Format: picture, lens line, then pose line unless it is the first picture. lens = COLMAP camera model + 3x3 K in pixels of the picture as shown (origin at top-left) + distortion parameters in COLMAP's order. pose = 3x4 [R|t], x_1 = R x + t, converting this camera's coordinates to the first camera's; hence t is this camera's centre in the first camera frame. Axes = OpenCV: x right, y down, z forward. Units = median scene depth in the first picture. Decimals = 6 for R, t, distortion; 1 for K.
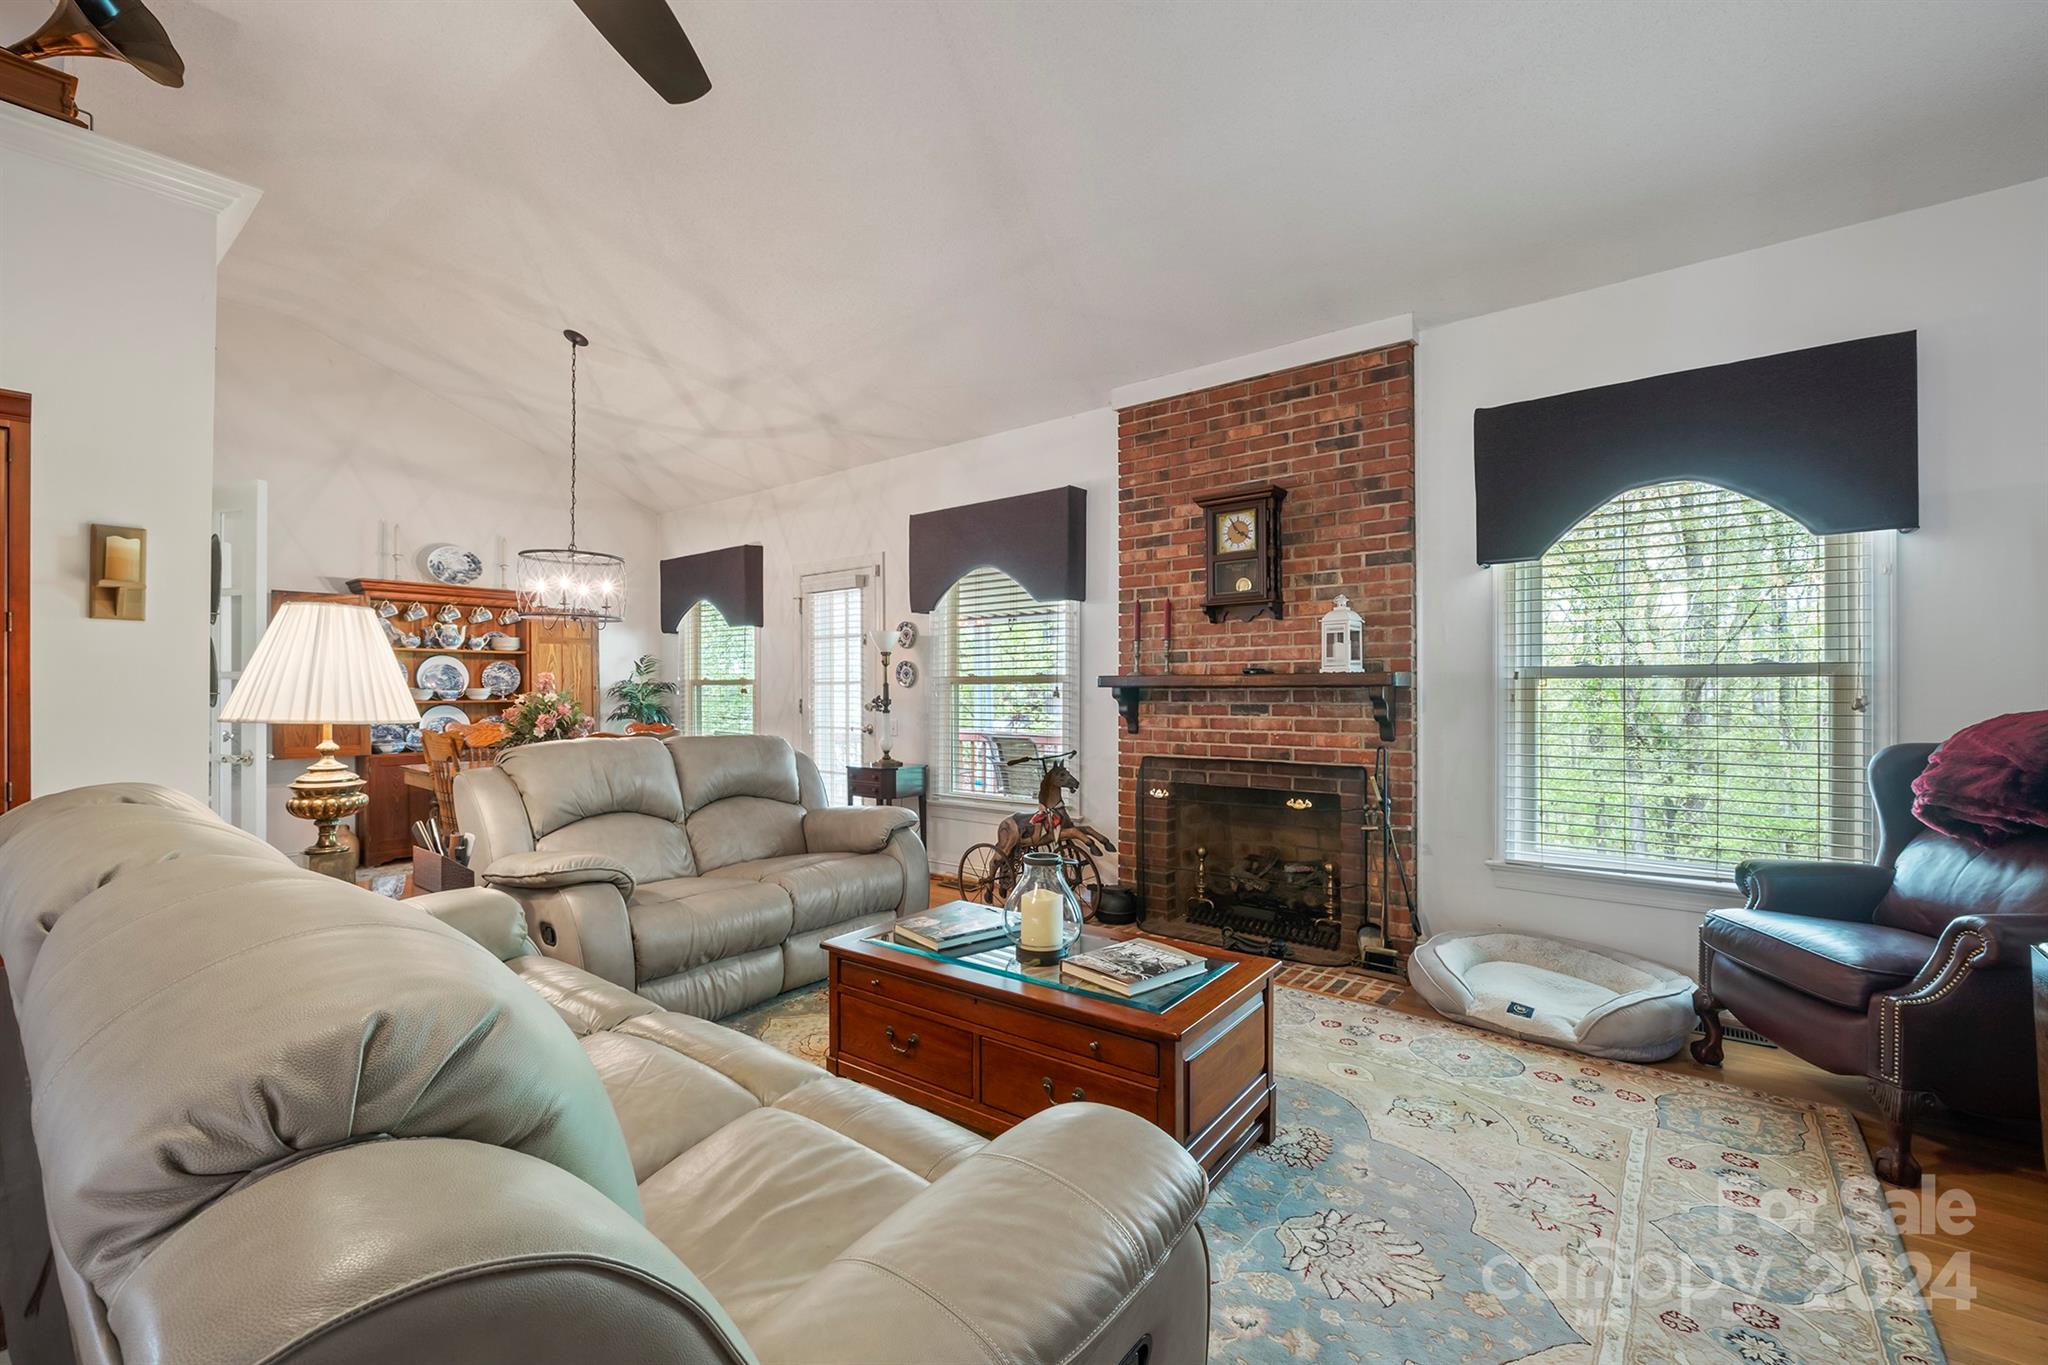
lens RADIAL K [[867.7, 0, 1020.5], [0, 867.7, 687.2], [0, 0, 1]] dist [-0.001960, -0.000271]
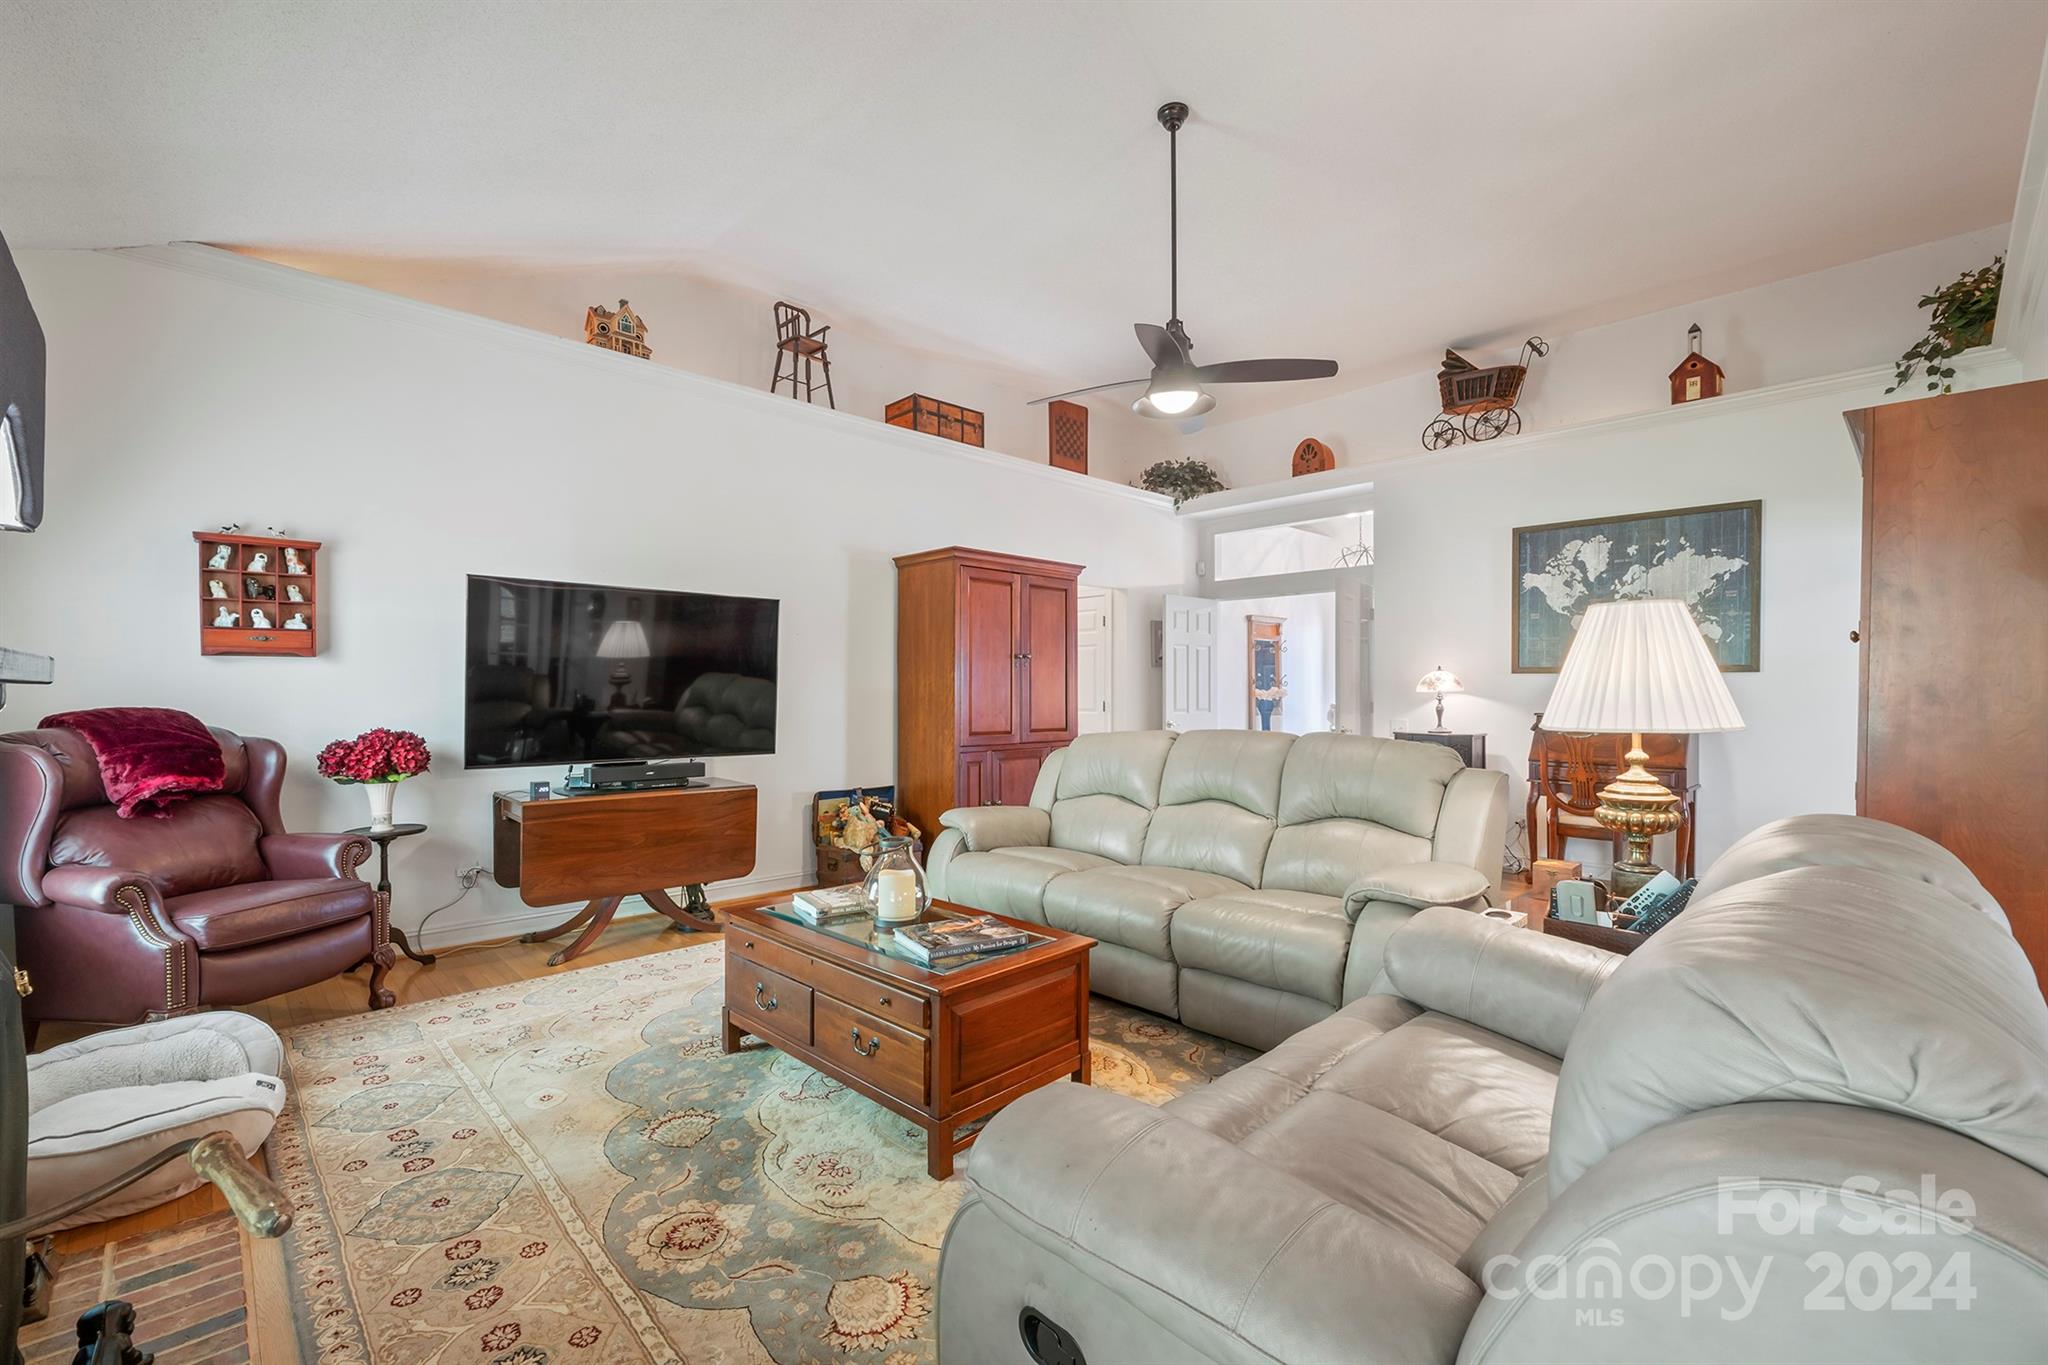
lens RADIAL K [[870.0, 0, 1022.9], [0, 870.0, 692.0], [0, 0, 1]] dist [-0.004831, -0.000007]
pose [[-0.992521, -0.000600, 0.122070, -0.157263], [-0.001369, 0.999980, -0.006214, 0.004515], [-0.122064, -0.006334, -0.992502, 1.191035]]
